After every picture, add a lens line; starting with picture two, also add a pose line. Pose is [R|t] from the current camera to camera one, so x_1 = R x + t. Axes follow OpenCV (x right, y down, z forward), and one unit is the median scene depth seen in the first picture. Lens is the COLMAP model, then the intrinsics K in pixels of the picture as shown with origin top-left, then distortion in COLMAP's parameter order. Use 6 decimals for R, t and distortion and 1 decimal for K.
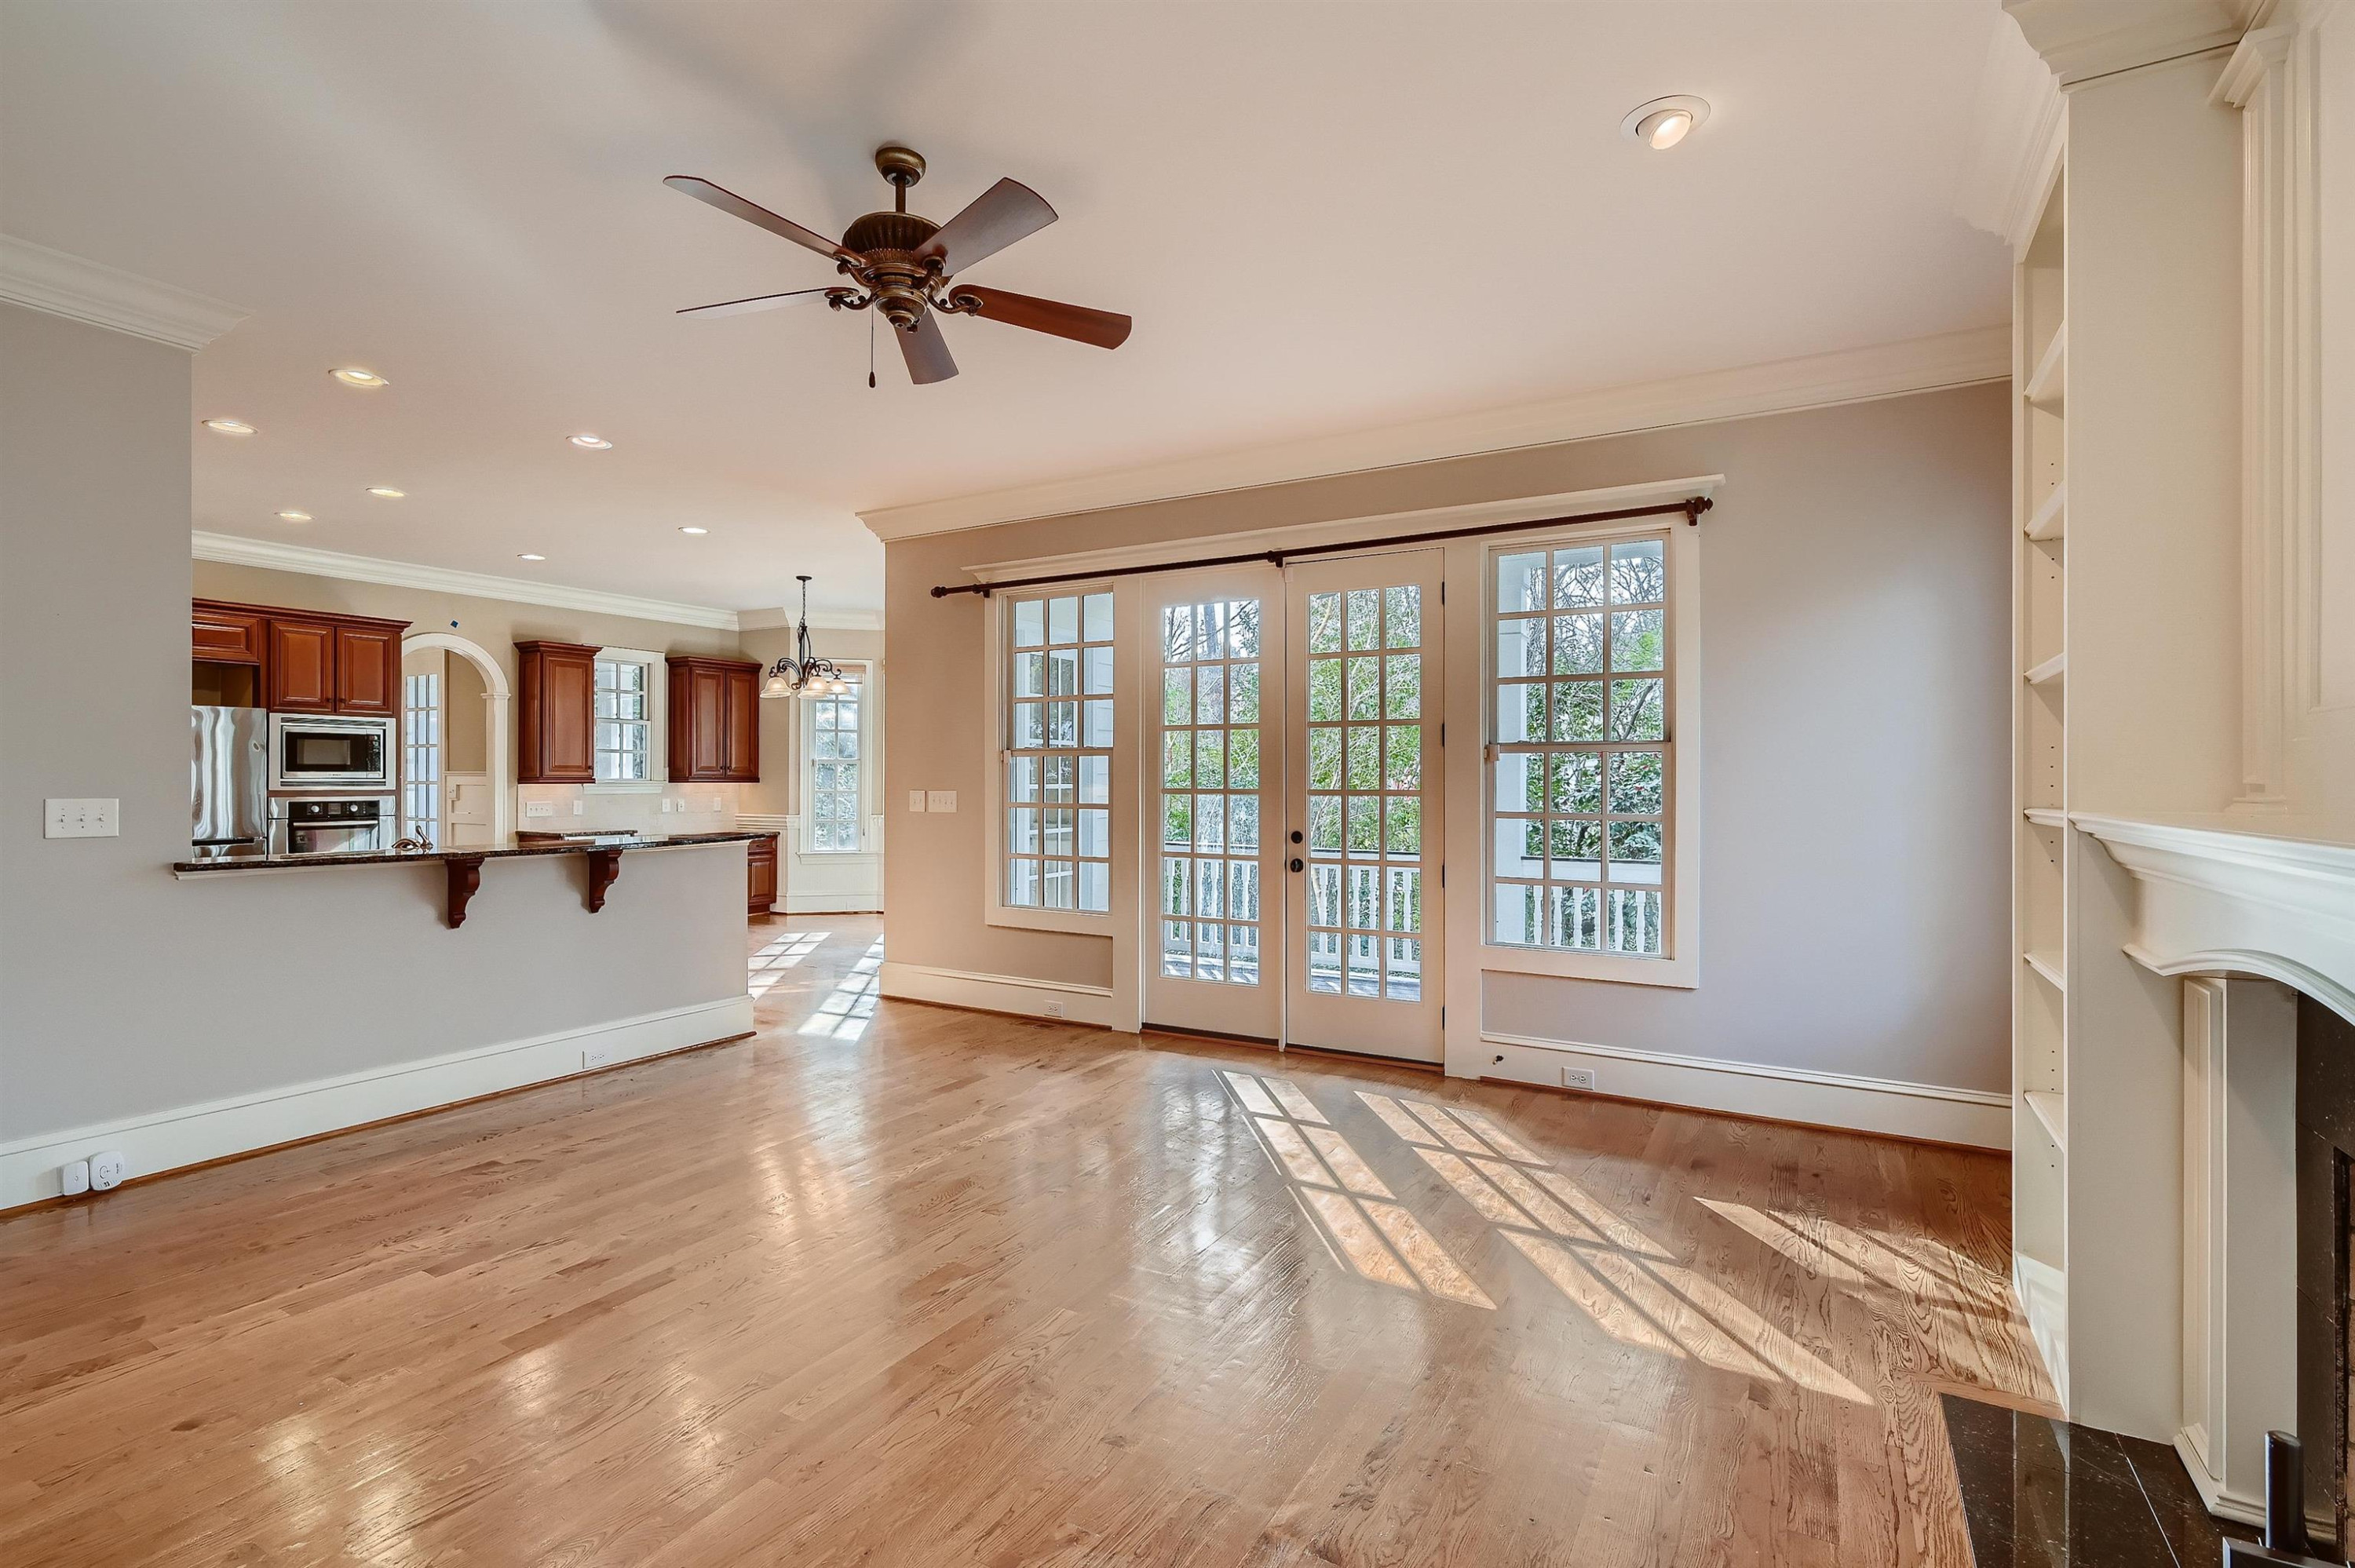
lens RADIAL K [[1092.4, 0, 1169.4], [0, 1092.4, 778.8], [0, 0, 1]] dist [-0.002469, -0.000006]
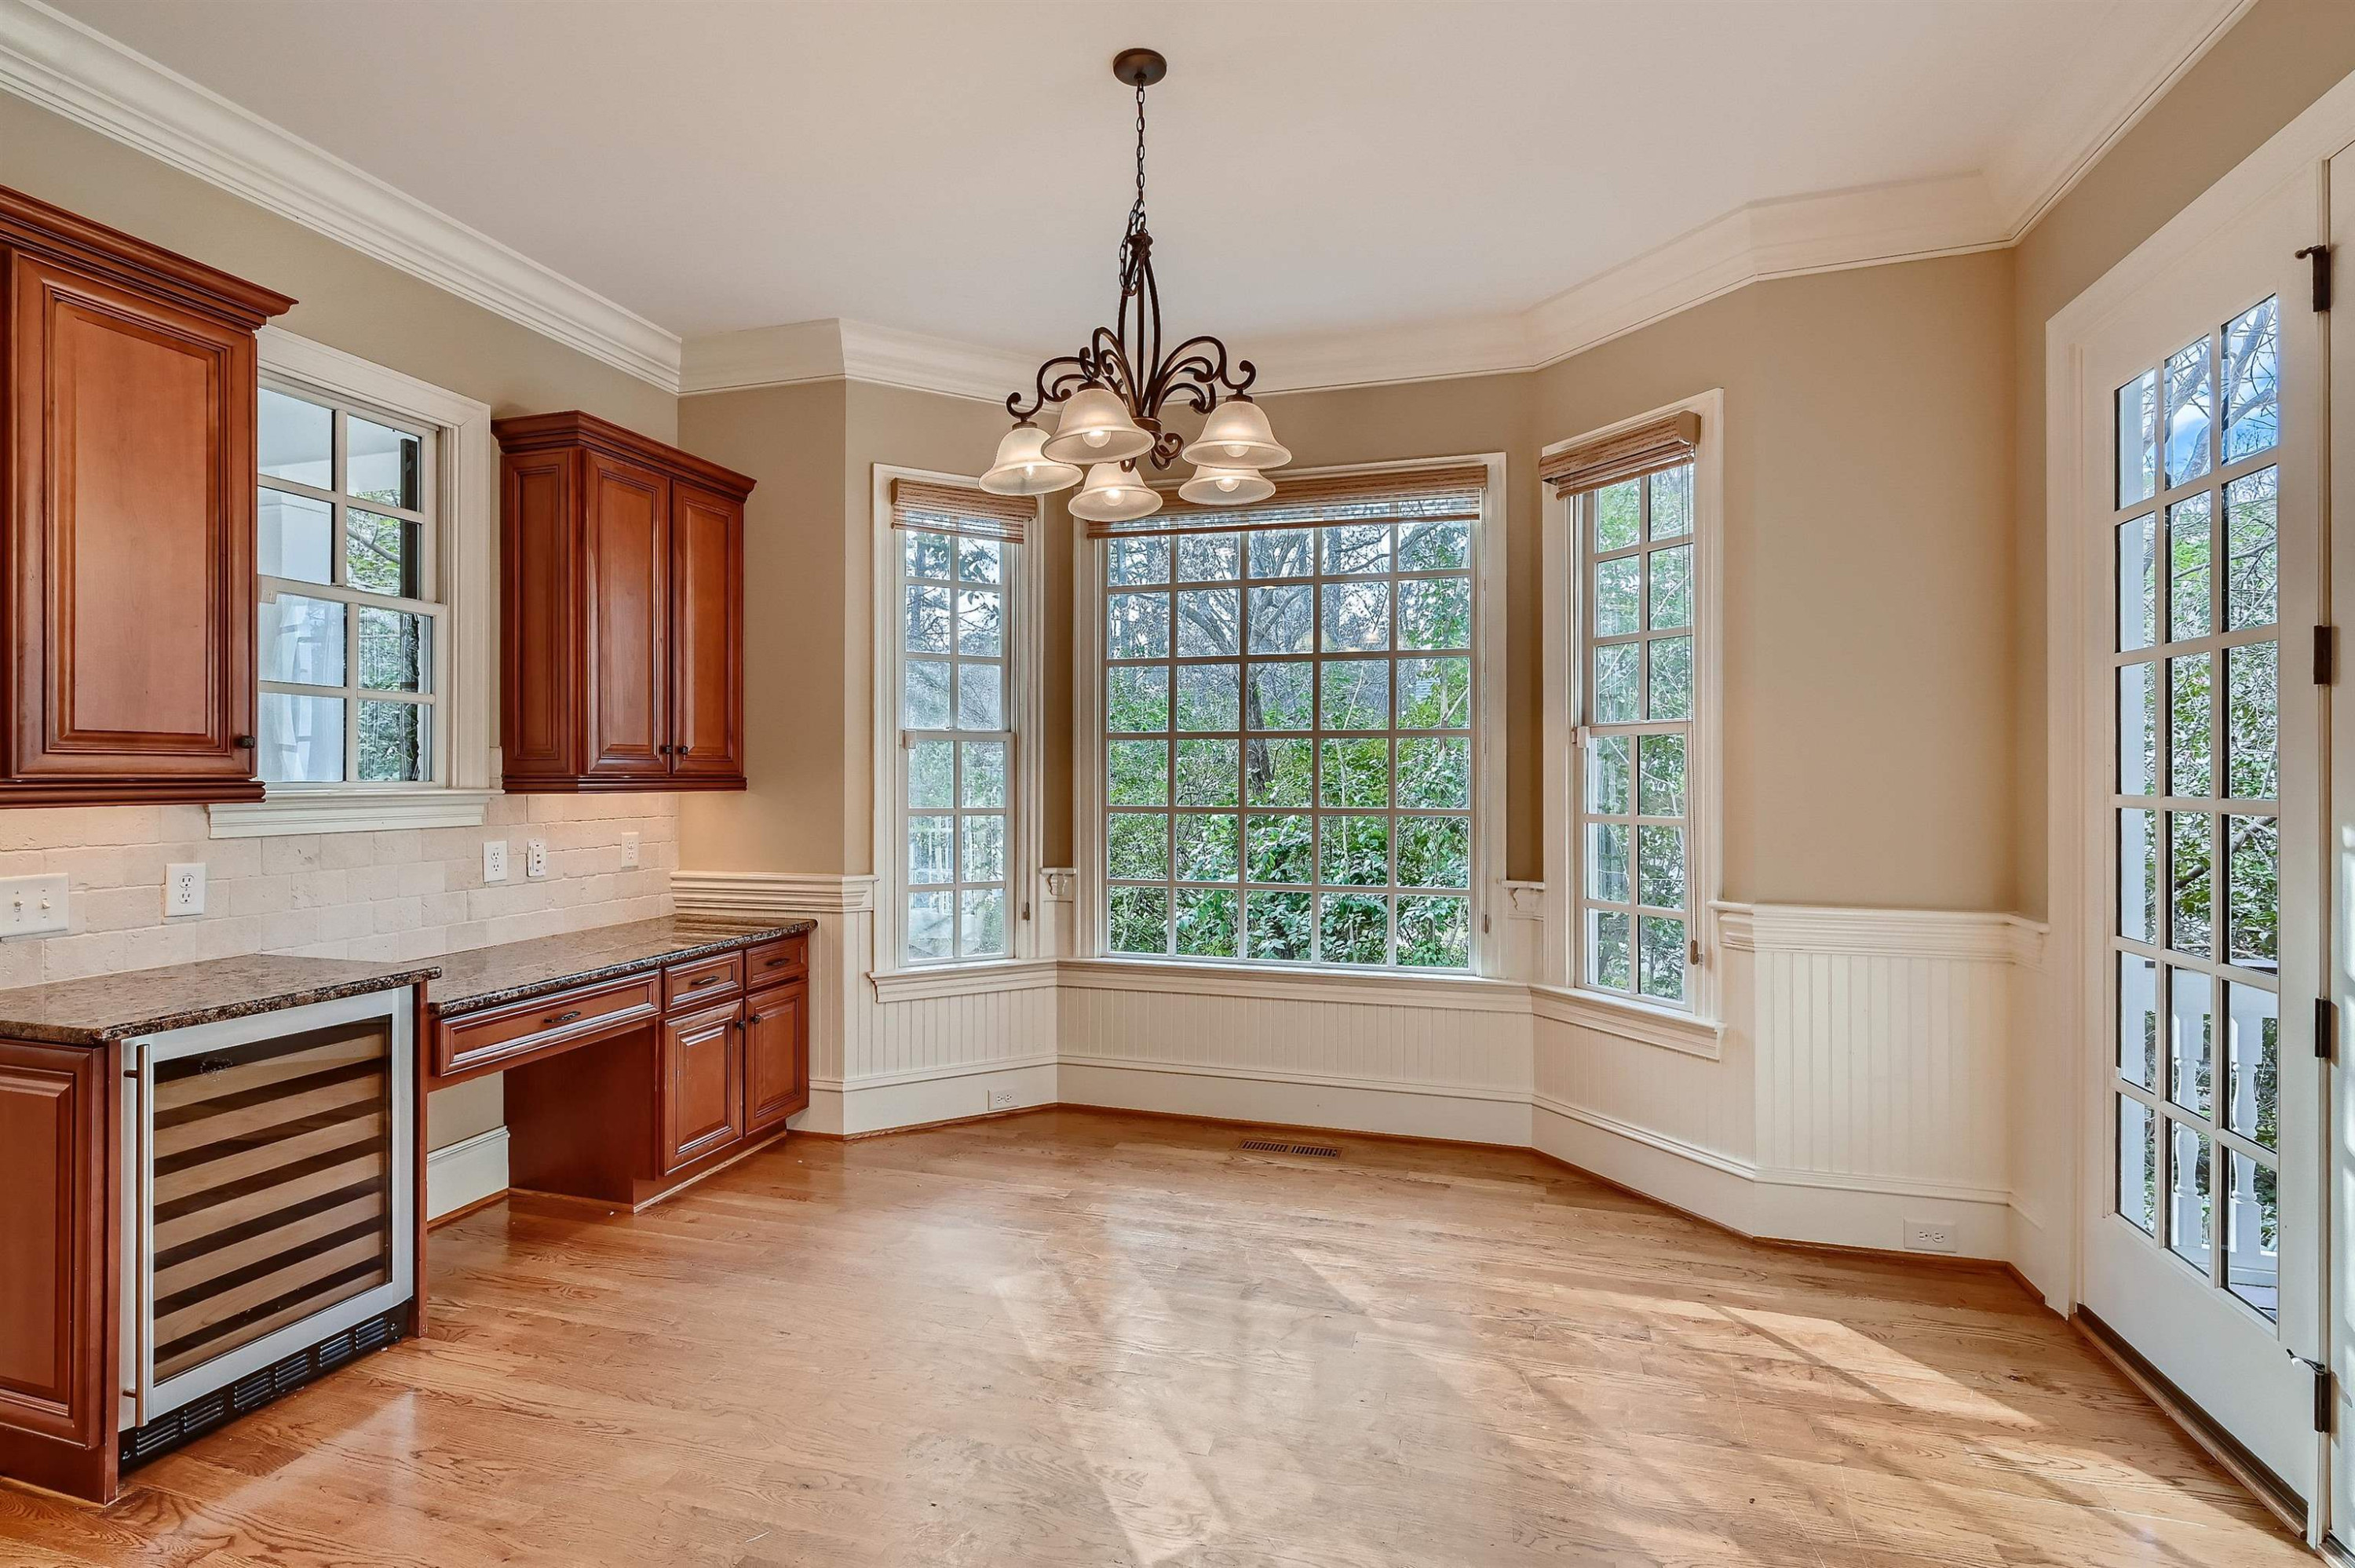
lens RADIAL K [[1092.4, 0, 1176.9], [0, 1092.4, 774.4], [0, 0, 1]] dist [-0.002469, -0.000006]
pose [[0.968447, -0.003712, 0.249192, -0.486559], [0.004210, 0.999990, -0.001465, -0.001281], [-0.249184, 0.002468, 0.968453, 0.887781]]
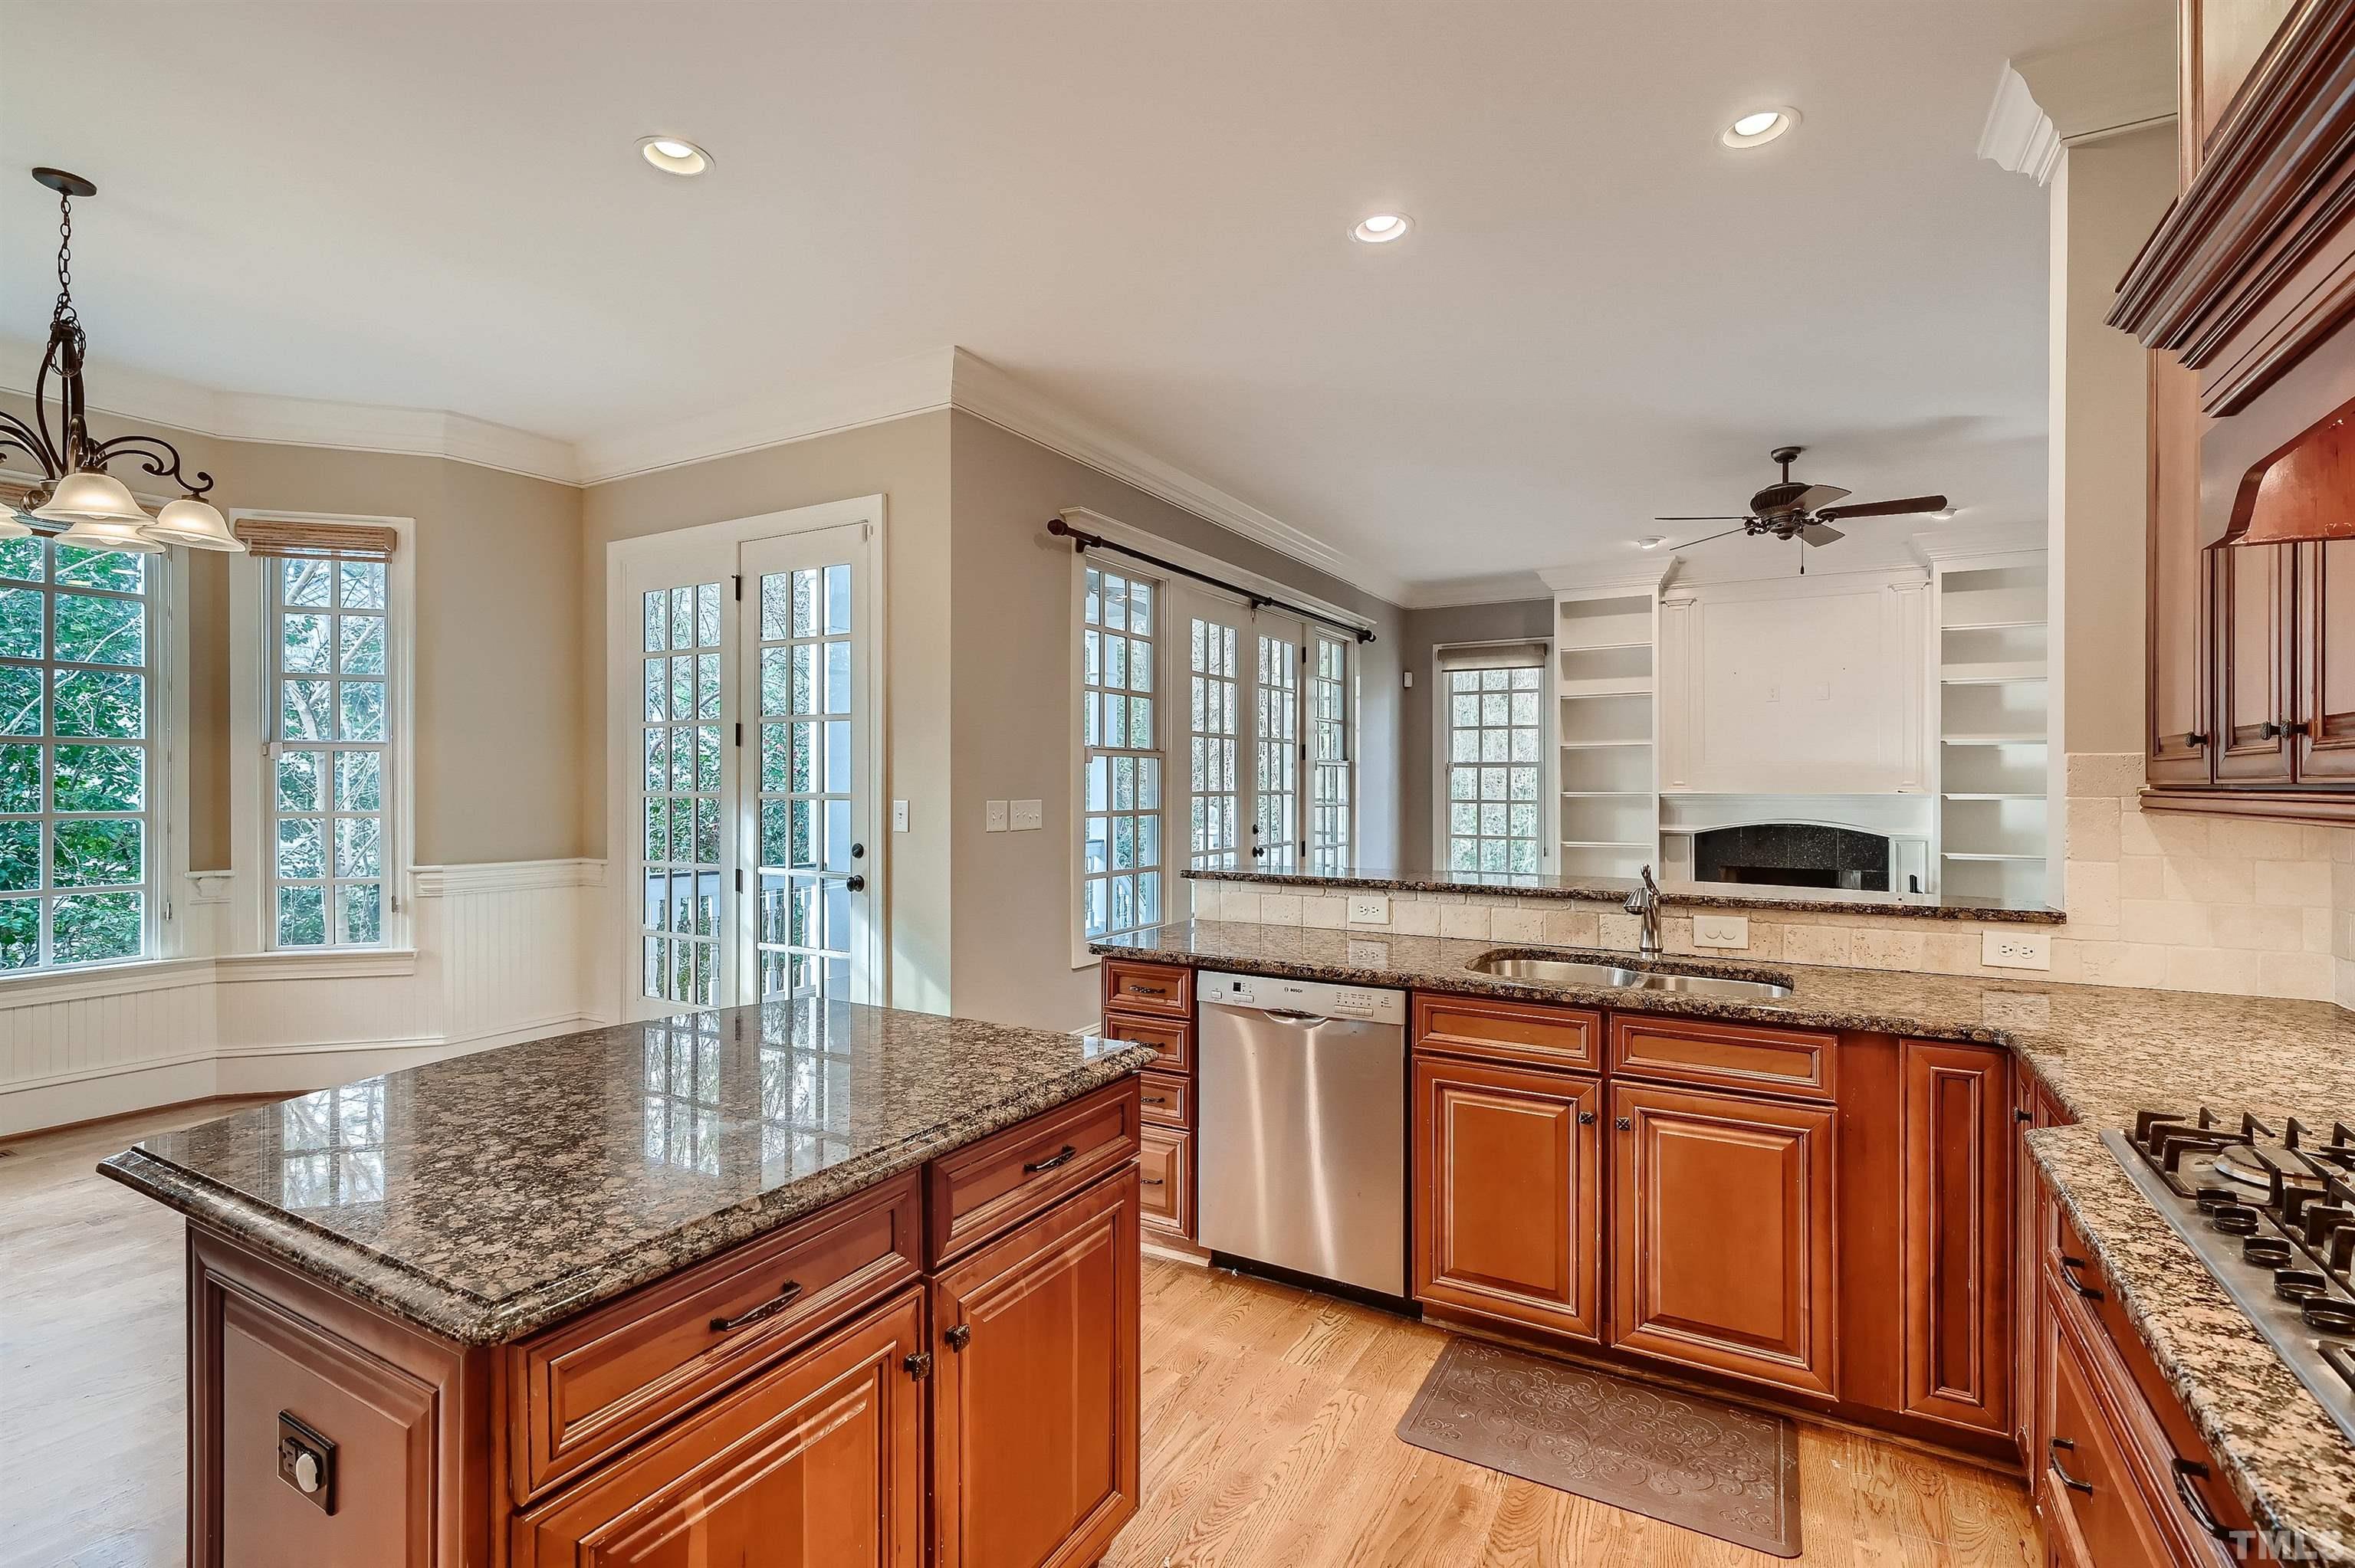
lens RADIAL K [[1087.8, 0, 1173.4], [0, 1087.8, 776.4], [0, 0, 1]] dist [0.000653, -0.000027]
pose [[-0.012209, 0.003613, 0.999919, -0.820616], [-0.000875, 0.999993, -0.003623, -0.001629], [-0.999925, -0.000920, -0.012206, 0.814856]]
